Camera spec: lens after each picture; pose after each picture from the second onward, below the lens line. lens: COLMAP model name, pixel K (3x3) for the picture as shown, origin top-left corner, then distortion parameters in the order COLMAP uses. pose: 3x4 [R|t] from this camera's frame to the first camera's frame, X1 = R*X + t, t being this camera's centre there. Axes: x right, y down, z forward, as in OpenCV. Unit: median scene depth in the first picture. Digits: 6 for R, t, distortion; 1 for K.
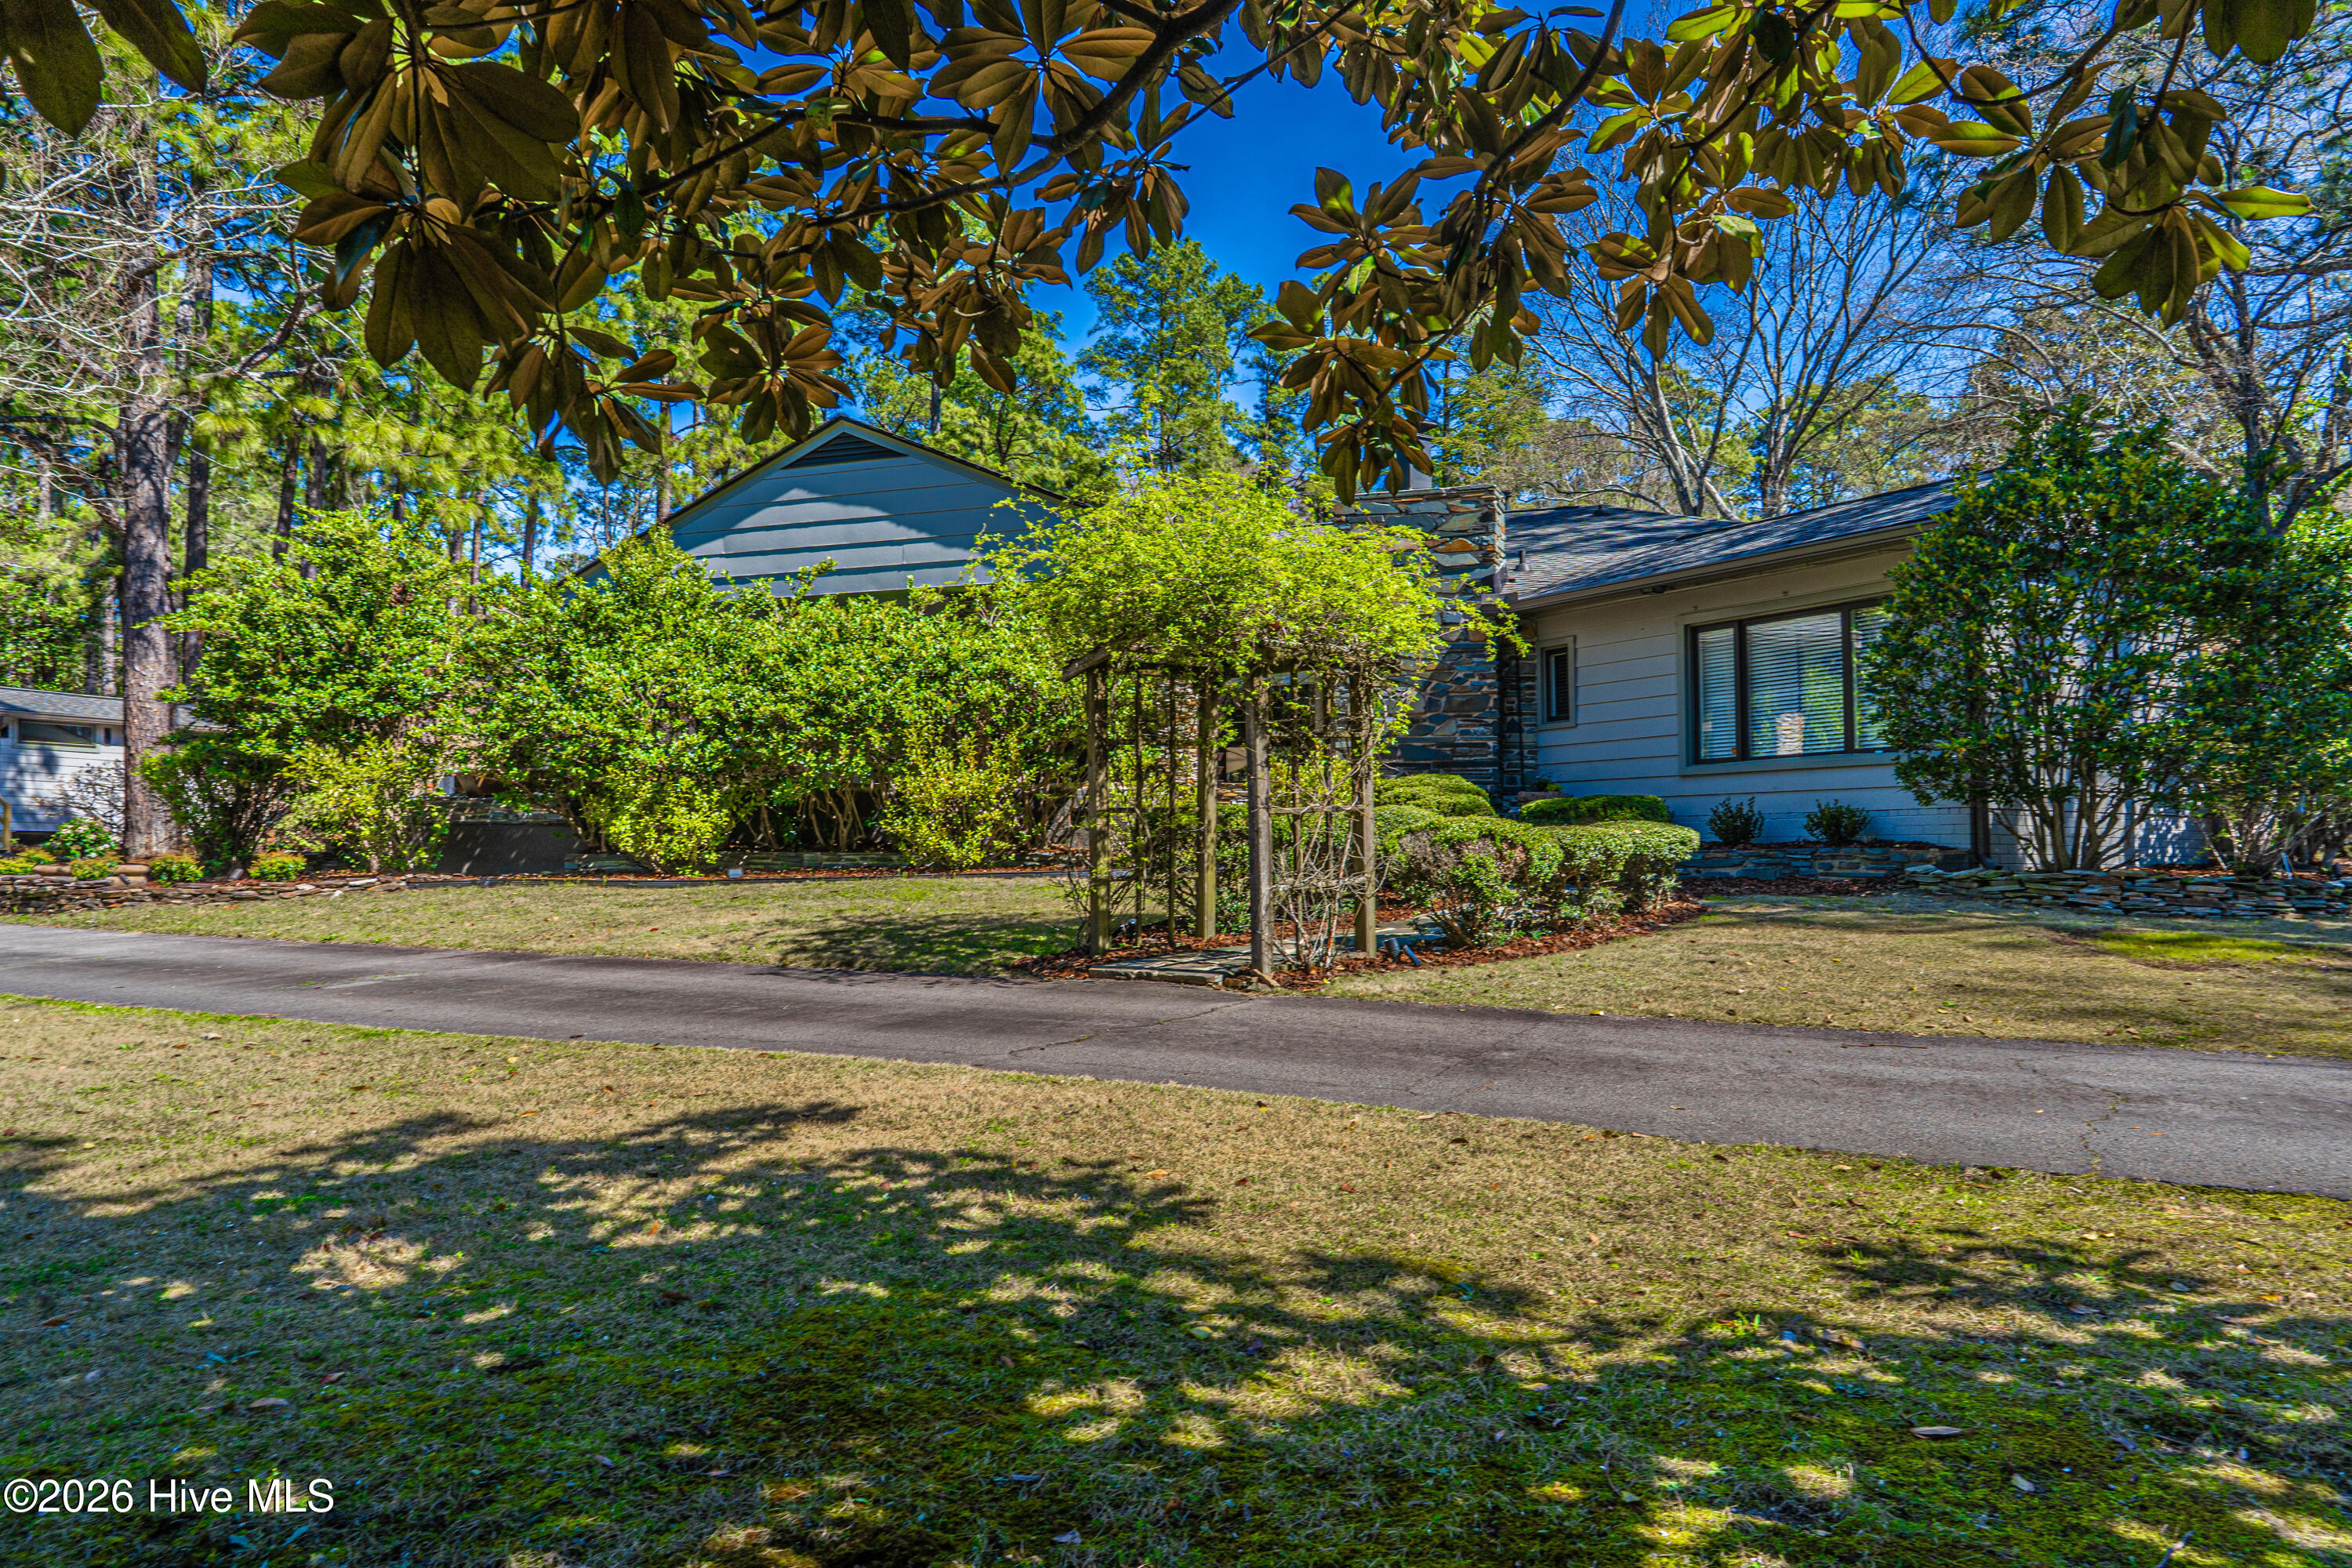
lens RADIAL K [[1575.4, 0, 1167.3], [0, 1575.4, 745.8], [0, 0, 1]] dist [-0.005409, -0.001861]
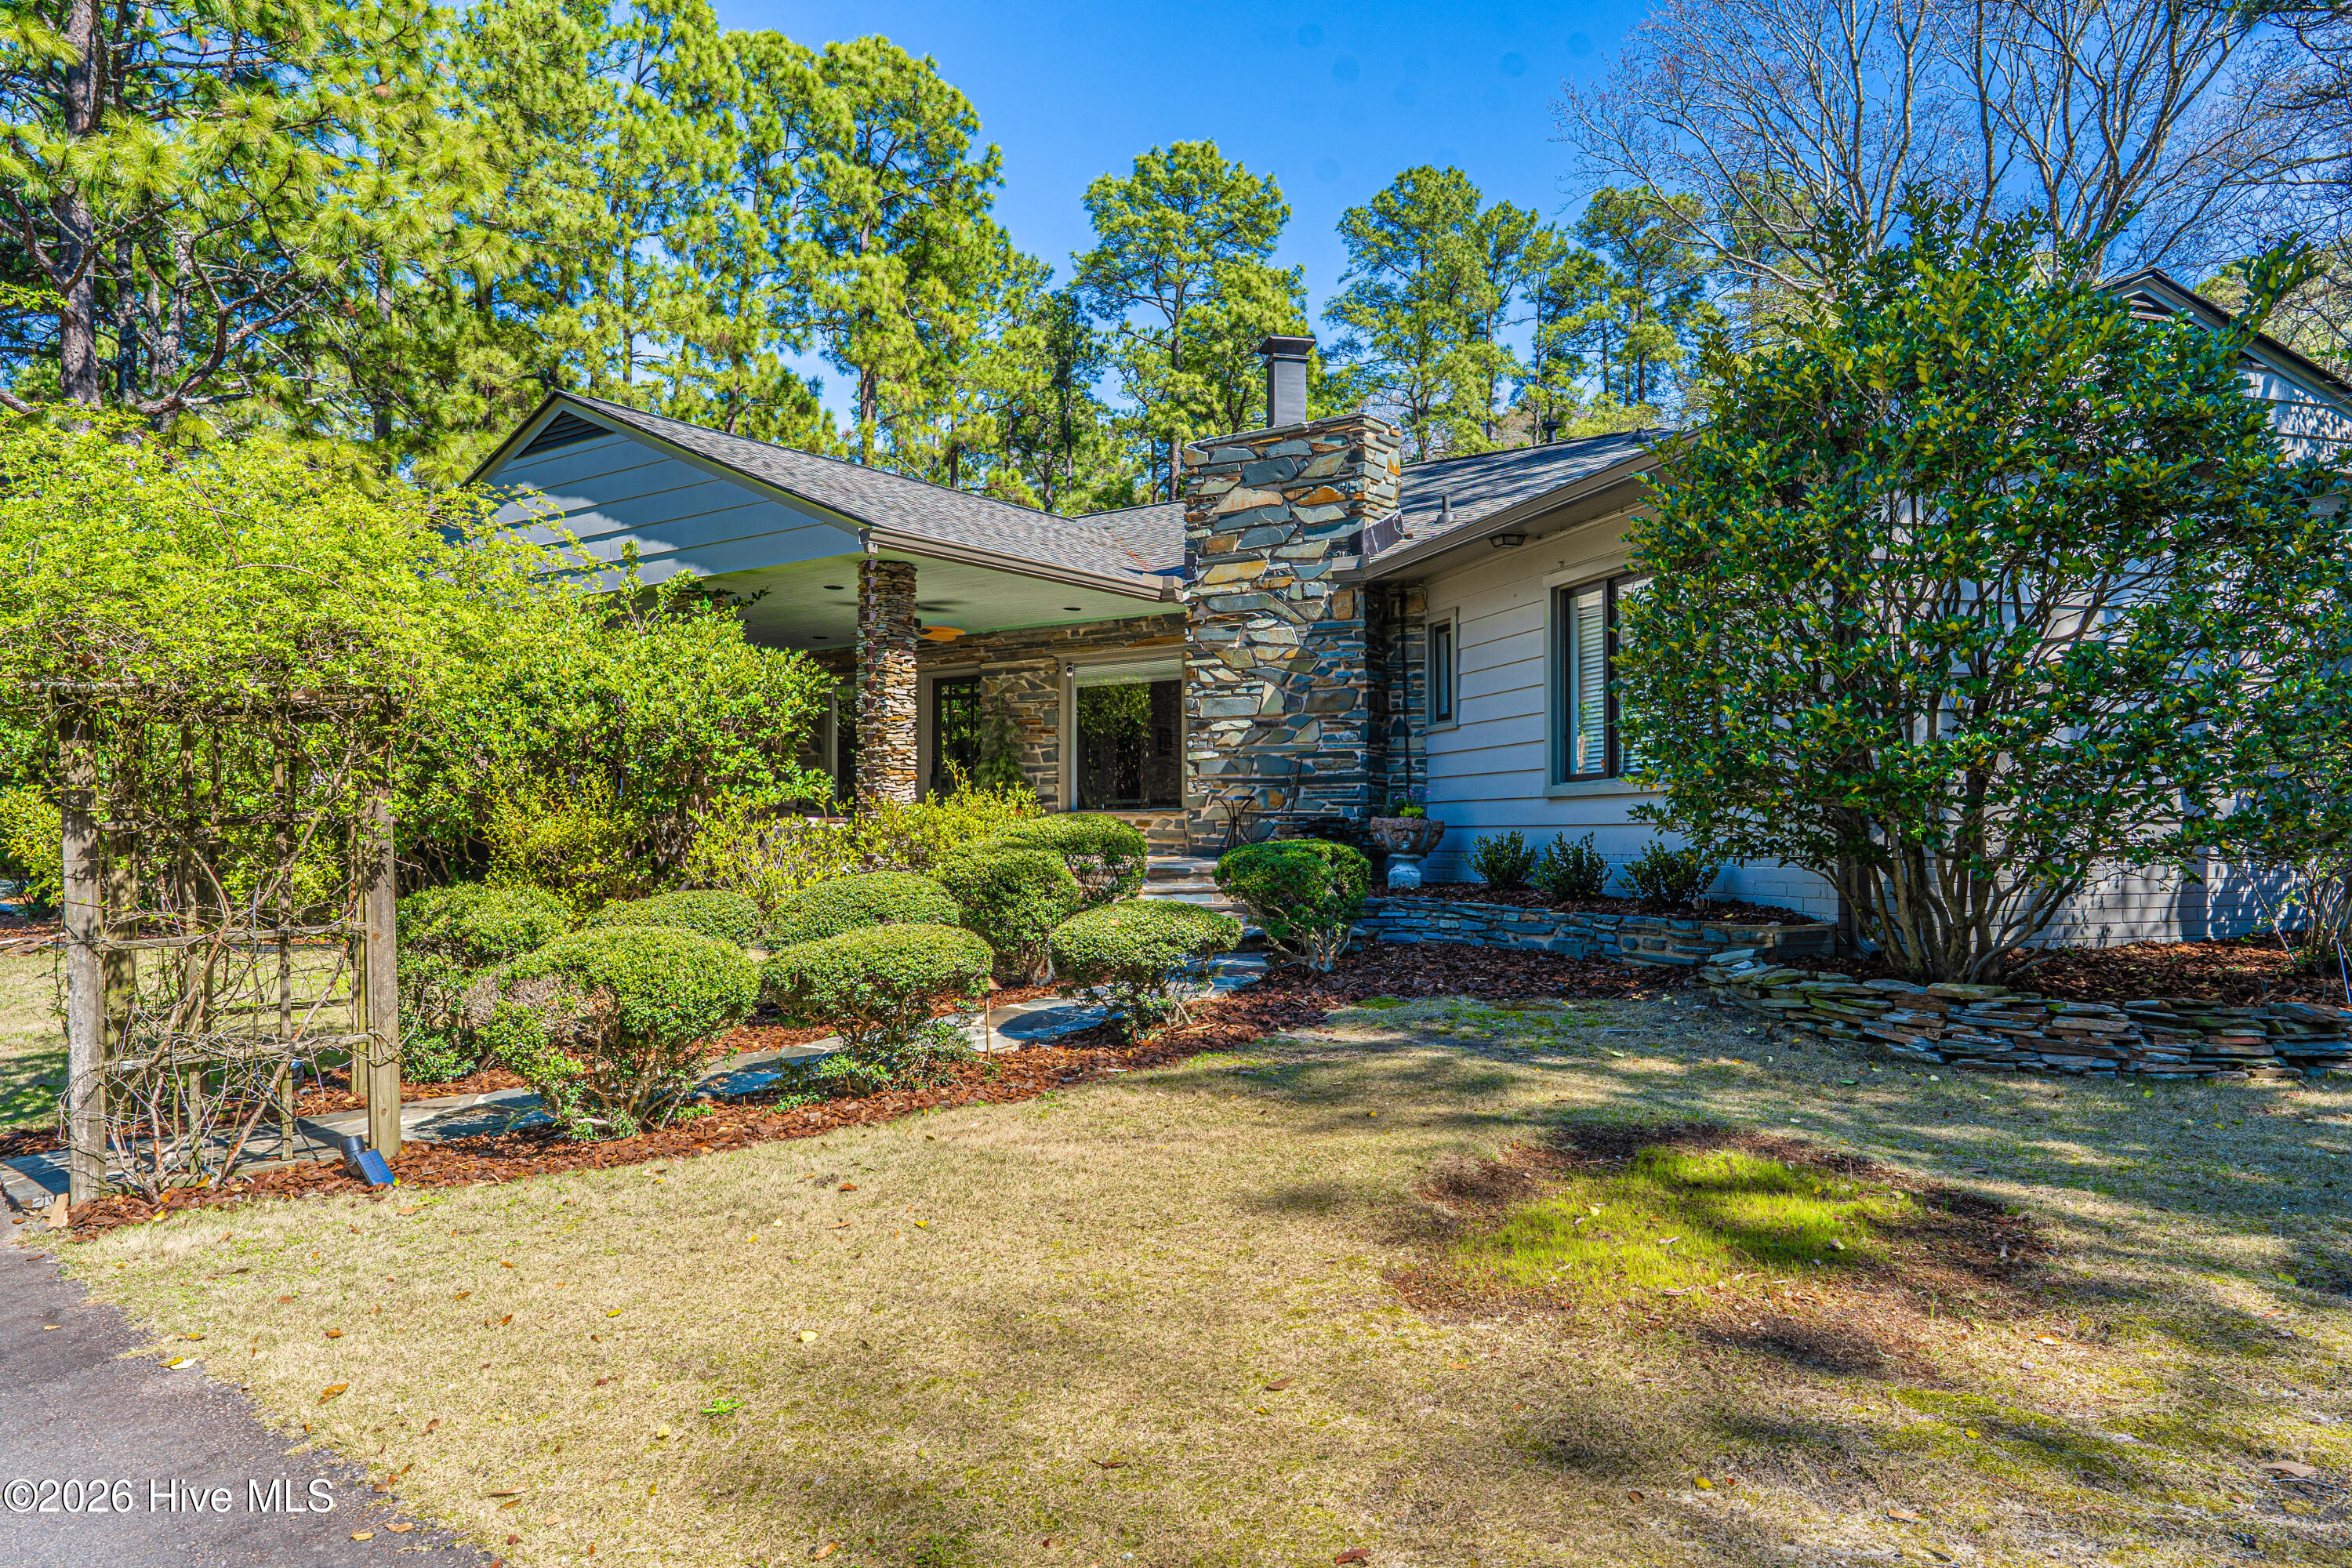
lens RADIAL K [[1568.4, 0, 1169.4], [0, 1568.4, 794.8], [0, 0, 1]] dist [-0.001706, 0.002204]
pose [[0.962949, -0.014887, -0.269274, 0.690685], [0.028134, 0.998573, 0.045400, -0.038686], [0.268214, -0.051293, 0.961993, 0.510425]]
